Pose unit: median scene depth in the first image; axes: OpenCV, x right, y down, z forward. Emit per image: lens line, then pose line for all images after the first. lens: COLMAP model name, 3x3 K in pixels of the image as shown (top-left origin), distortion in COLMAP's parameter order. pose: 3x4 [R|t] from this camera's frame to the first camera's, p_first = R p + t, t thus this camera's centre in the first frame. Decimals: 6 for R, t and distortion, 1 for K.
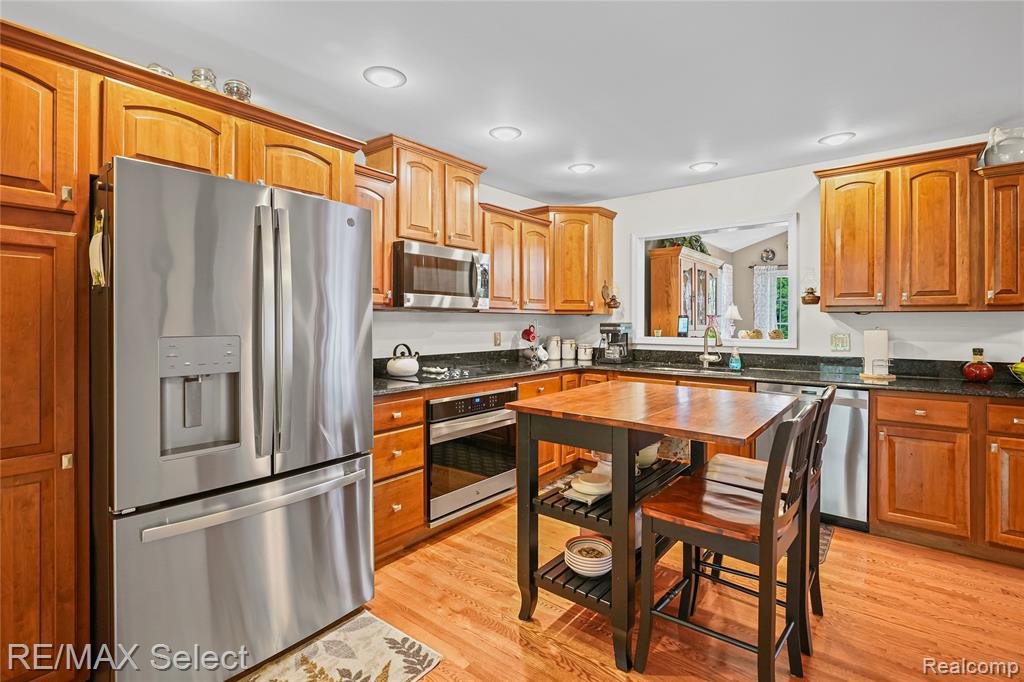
lens RADIAL K [[463.1, 0, 510.2], [0, 463.1, 332.7], [0, 0, 1]] dist [-0.007847, 0.000834]
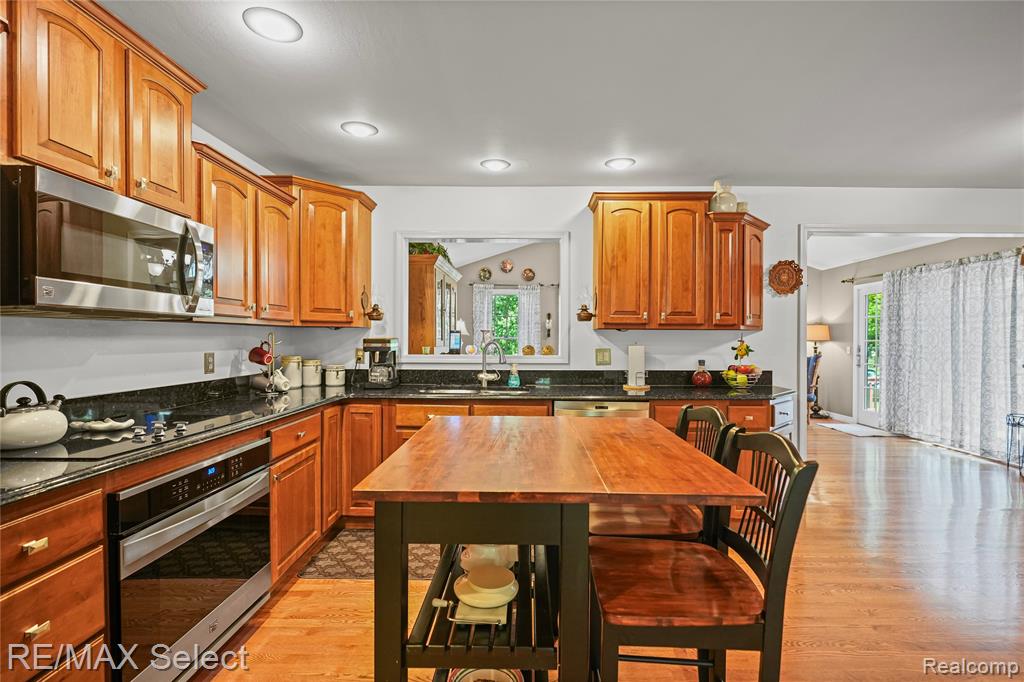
lens RADIAL K [[463.1, 0, 514.4], [0, 463.1, 348.1], [0, 0, 1]] dist [-0.007847, 0.000834]
pose [[0.786416, -0.011568, 0.617588, -0.113375], [0.010630, 0.999930, 0.005194, -0.007372], [-0.617605, 0.002480, 0.786484, 0.270773]]
